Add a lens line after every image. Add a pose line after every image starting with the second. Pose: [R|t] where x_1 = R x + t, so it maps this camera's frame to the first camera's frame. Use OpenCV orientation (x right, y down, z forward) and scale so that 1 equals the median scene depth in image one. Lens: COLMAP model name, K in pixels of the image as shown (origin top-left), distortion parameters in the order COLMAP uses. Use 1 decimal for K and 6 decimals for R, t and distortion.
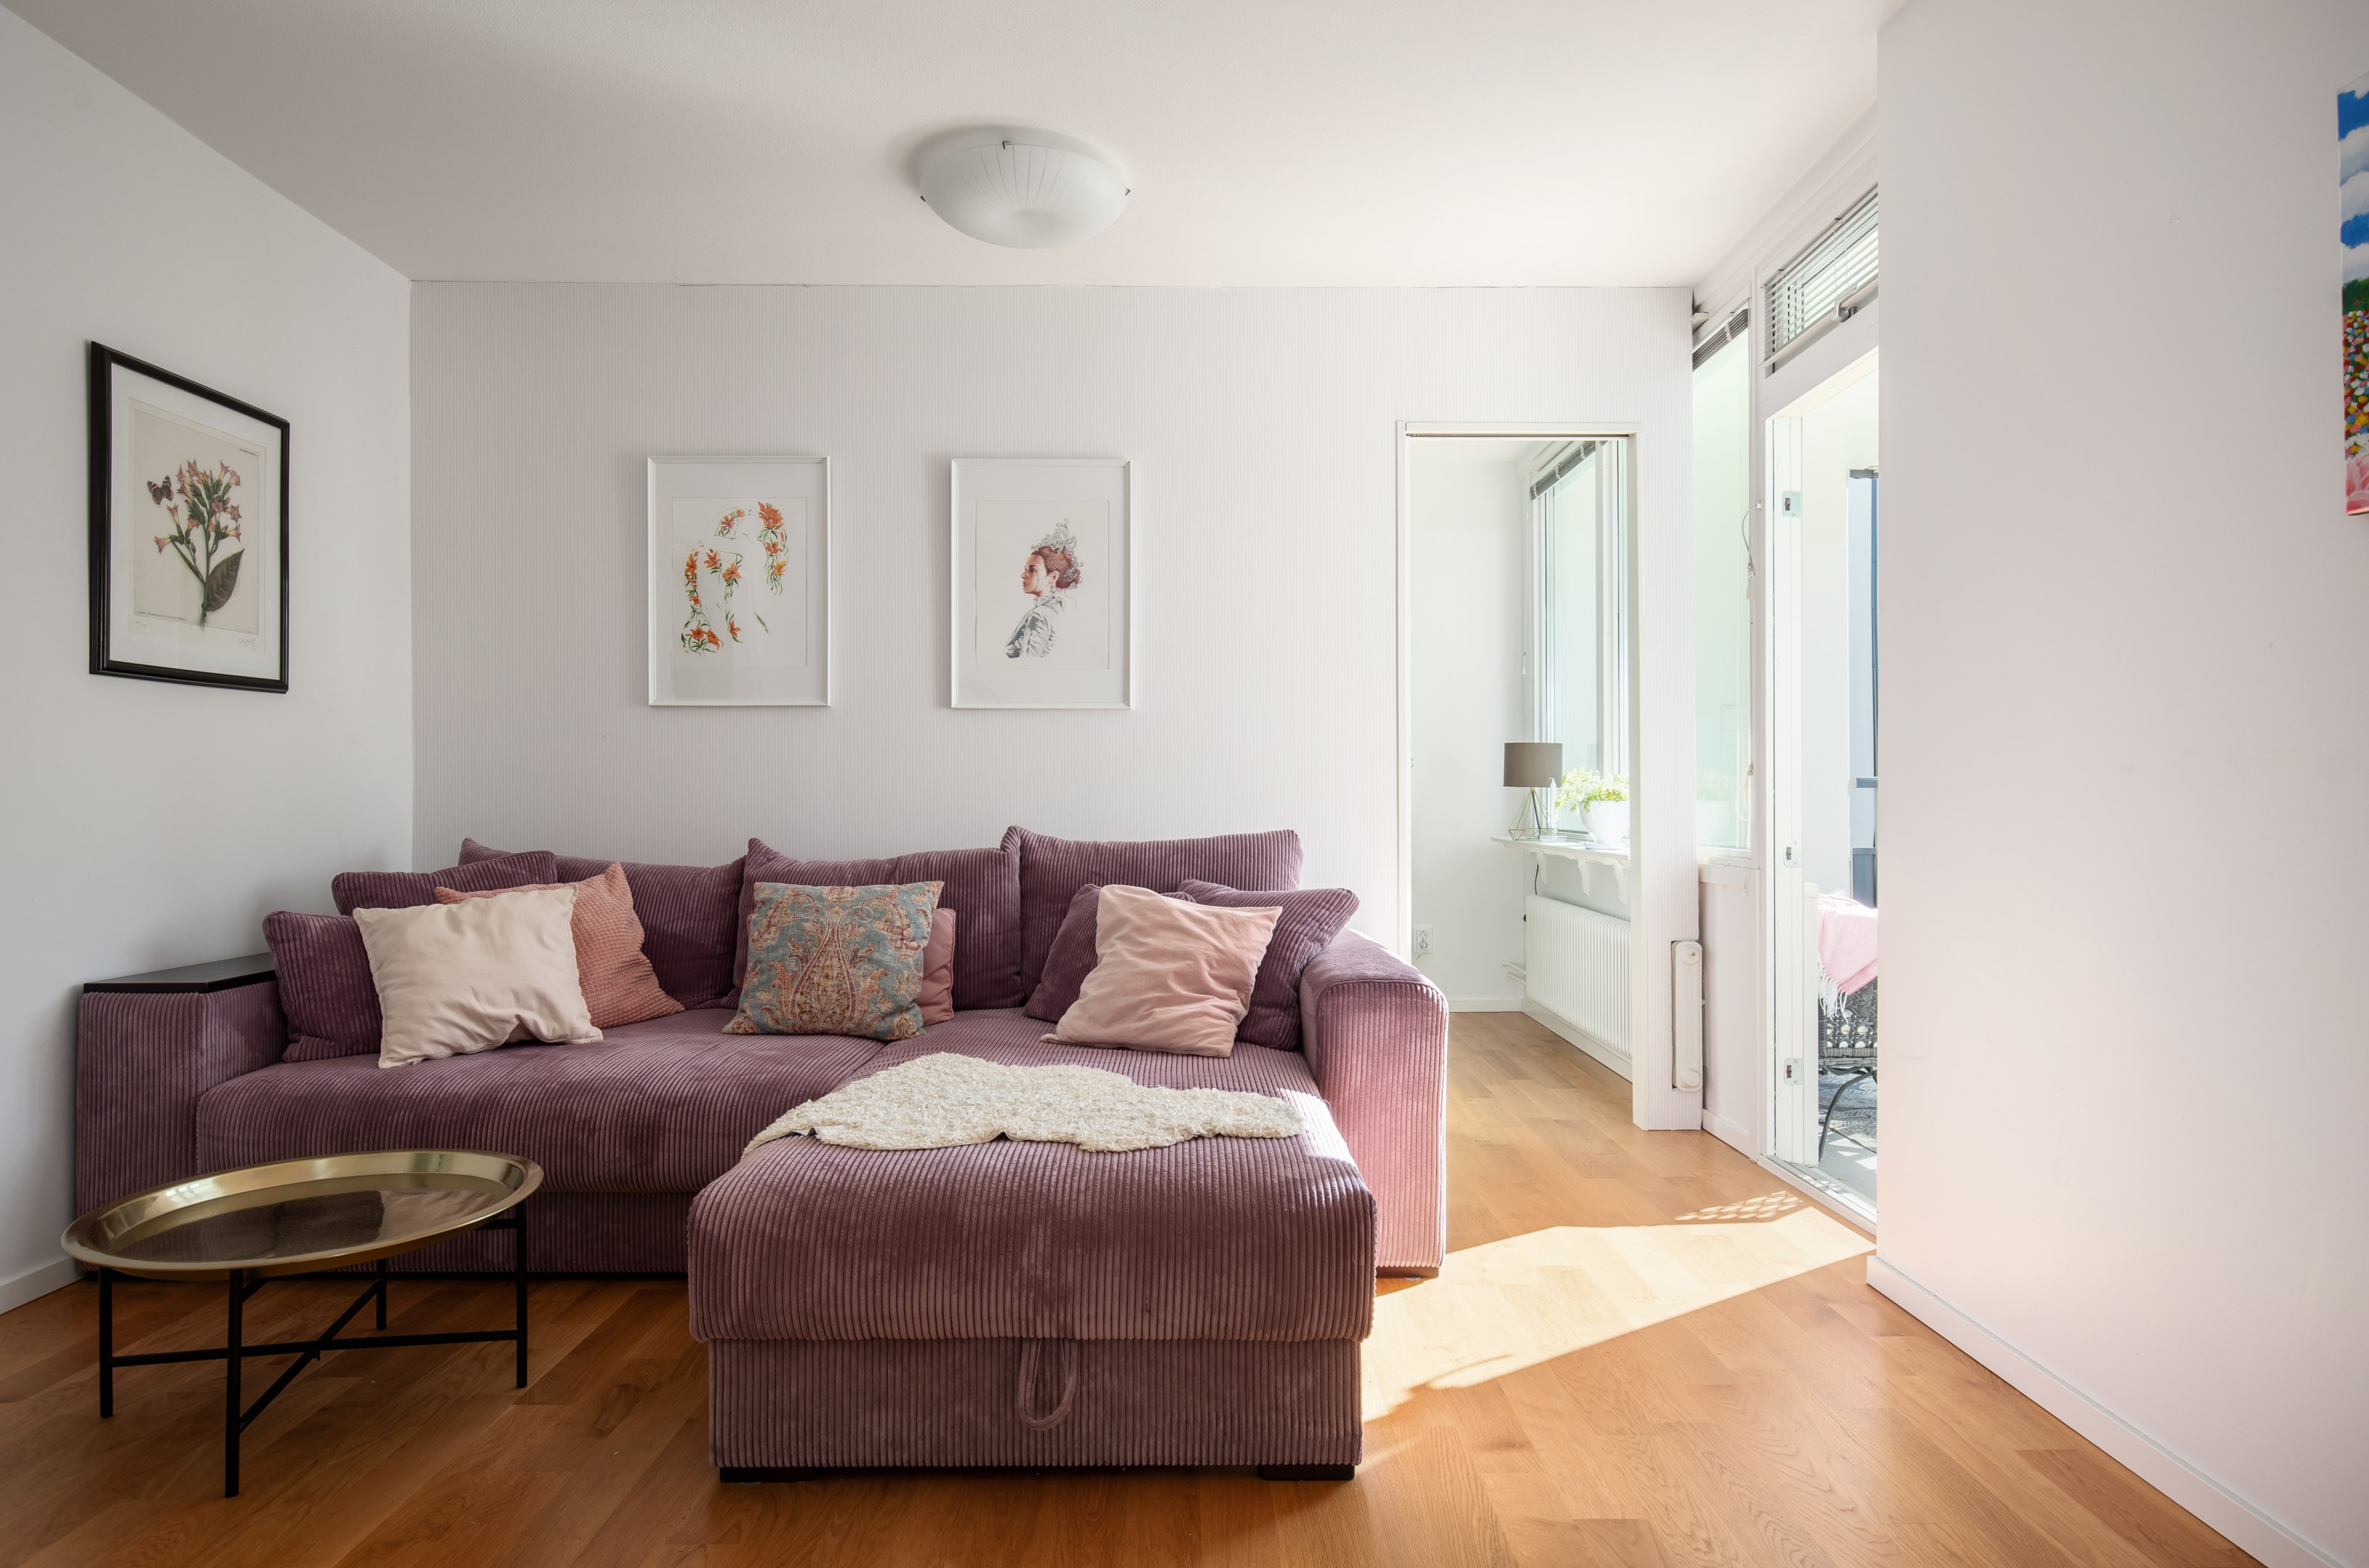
lens RADIAL K [[1368.2, 0, 1198.2], [0, 1368.2, 785.4], [0, 0, 1]] dist [-0.004024, 0.010506]
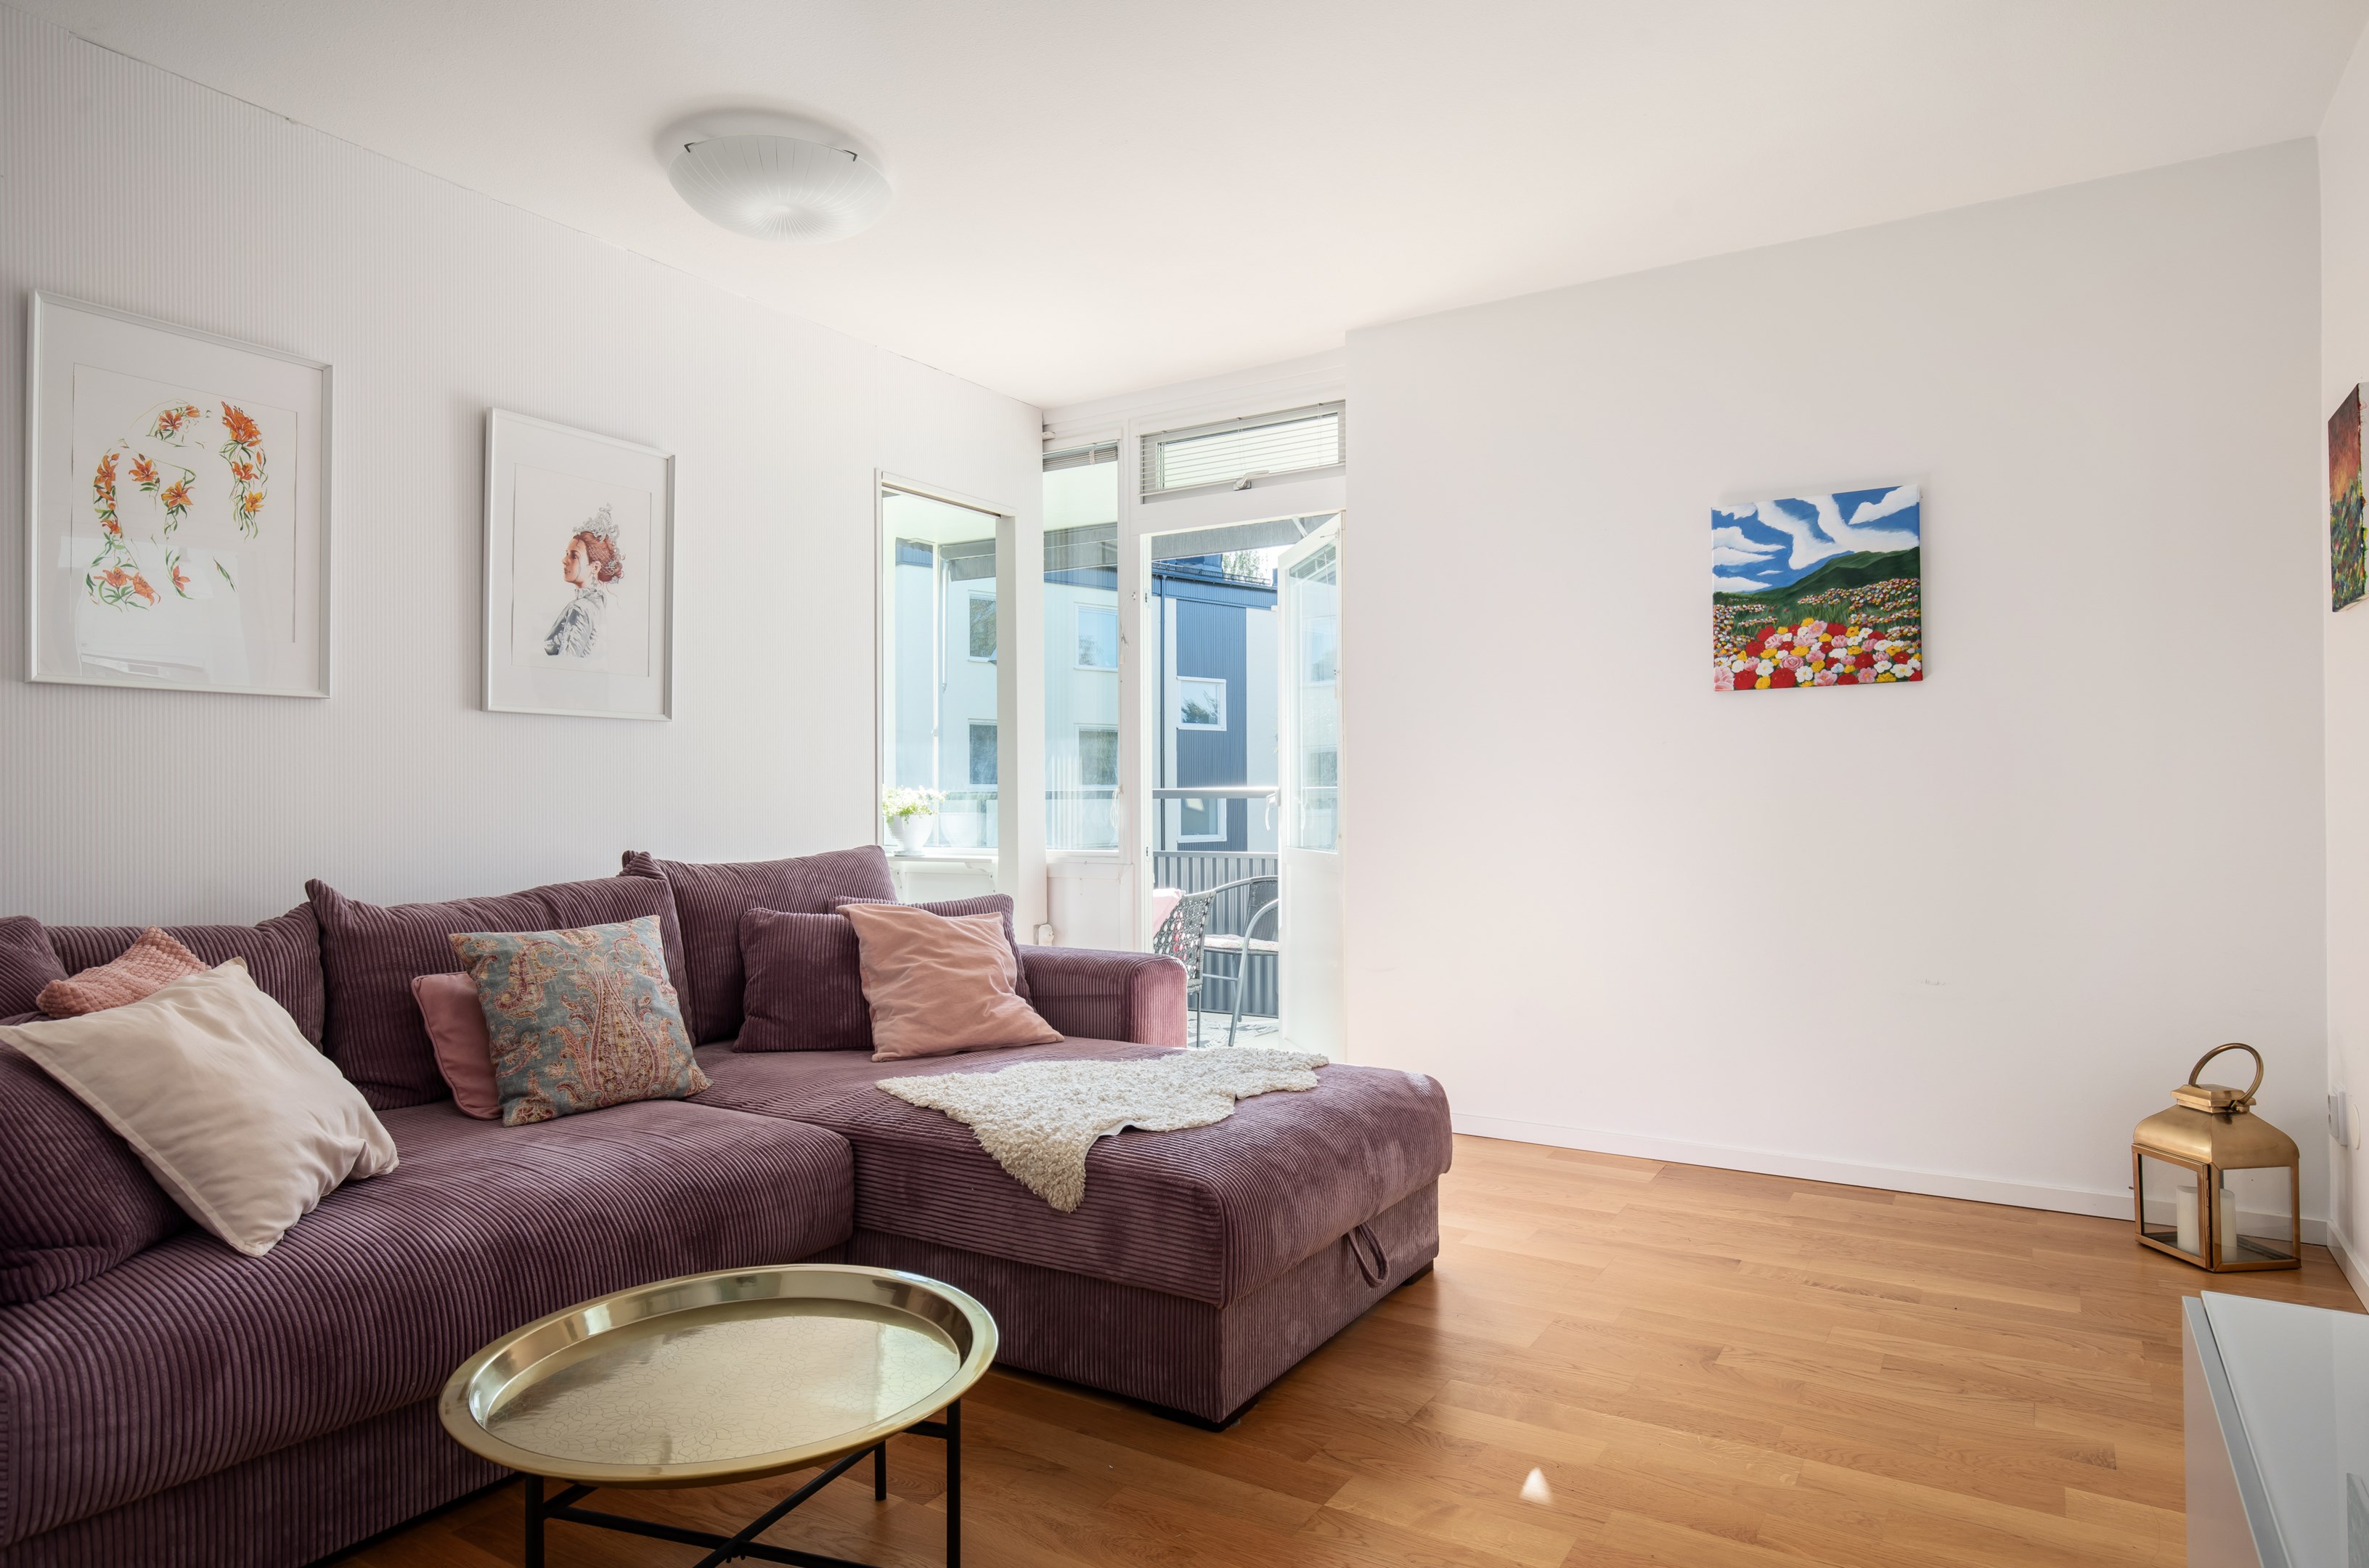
lens RADIAL K [[1368.2, 0, 1198.2], [0, 1368.2, 785.4], [0, 0, 1]] dist [-0.004024, 0.010506]
pose [[0.535625, 0.006831, 0.844428, -0.644608], [-0.003870, 0.999977, -0.005634, -0.008599], [-0.844447, -0.000250, 0.535639, 0.201880]]
